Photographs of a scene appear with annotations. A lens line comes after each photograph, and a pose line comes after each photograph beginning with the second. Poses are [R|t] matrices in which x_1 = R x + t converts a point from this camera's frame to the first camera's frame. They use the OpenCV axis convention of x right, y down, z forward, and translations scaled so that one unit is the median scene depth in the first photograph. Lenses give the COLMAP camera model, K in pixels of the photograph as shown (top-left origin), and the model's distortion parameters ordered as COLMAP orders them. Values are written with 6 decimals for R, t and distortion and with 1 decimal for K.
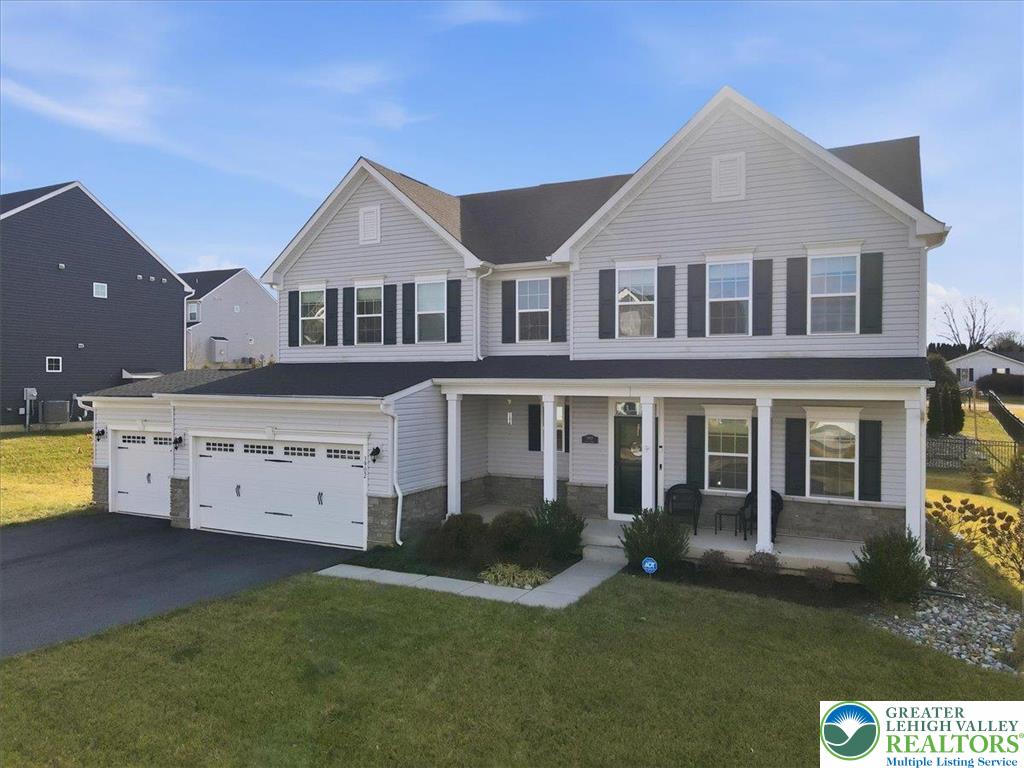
lens RADIAL K [[752.2, 0, 511.1], [0, 752.2, 385.2], [0, 0, 1]] dist [0.022056, 0.010798]
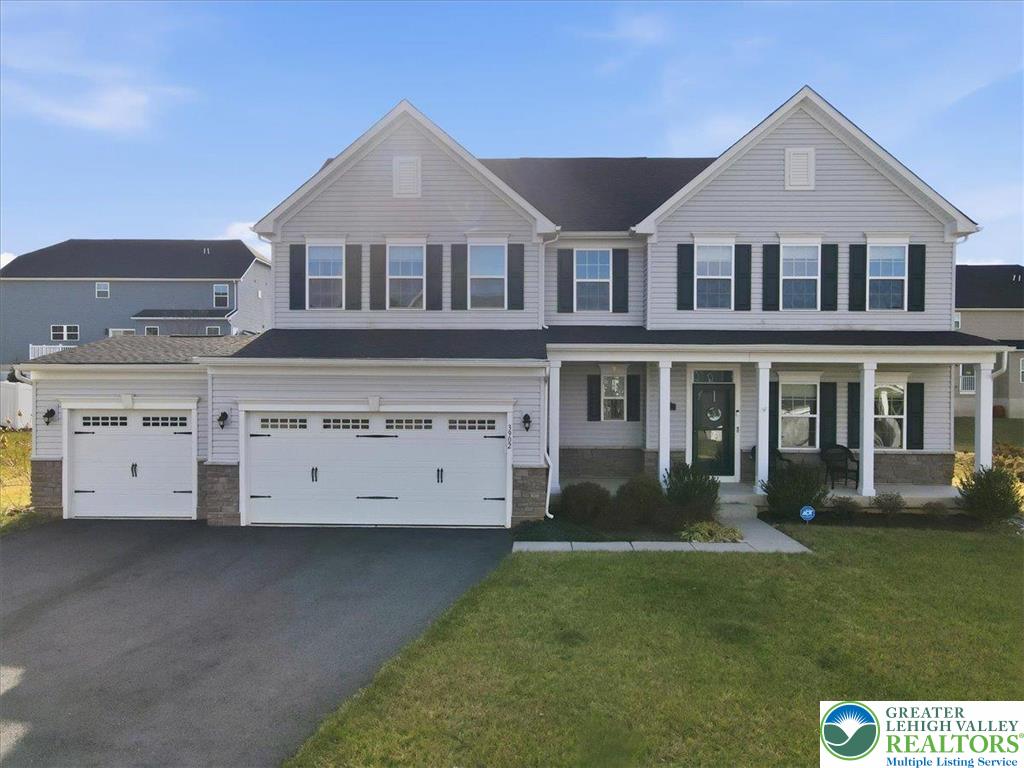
lens RADIAL K [[752.2, 0, 509.2], [0, 752.2, 380.5], [0, 0, 1]] dist [0.022056, 0.010798]
pose [[0.904263, 0.000310, 0.426975, -0.542477], [0.000510, 0.999998, -0.001805, 0.038291], [-0.426975, 0.001850, 0.904262, 0.155139]]
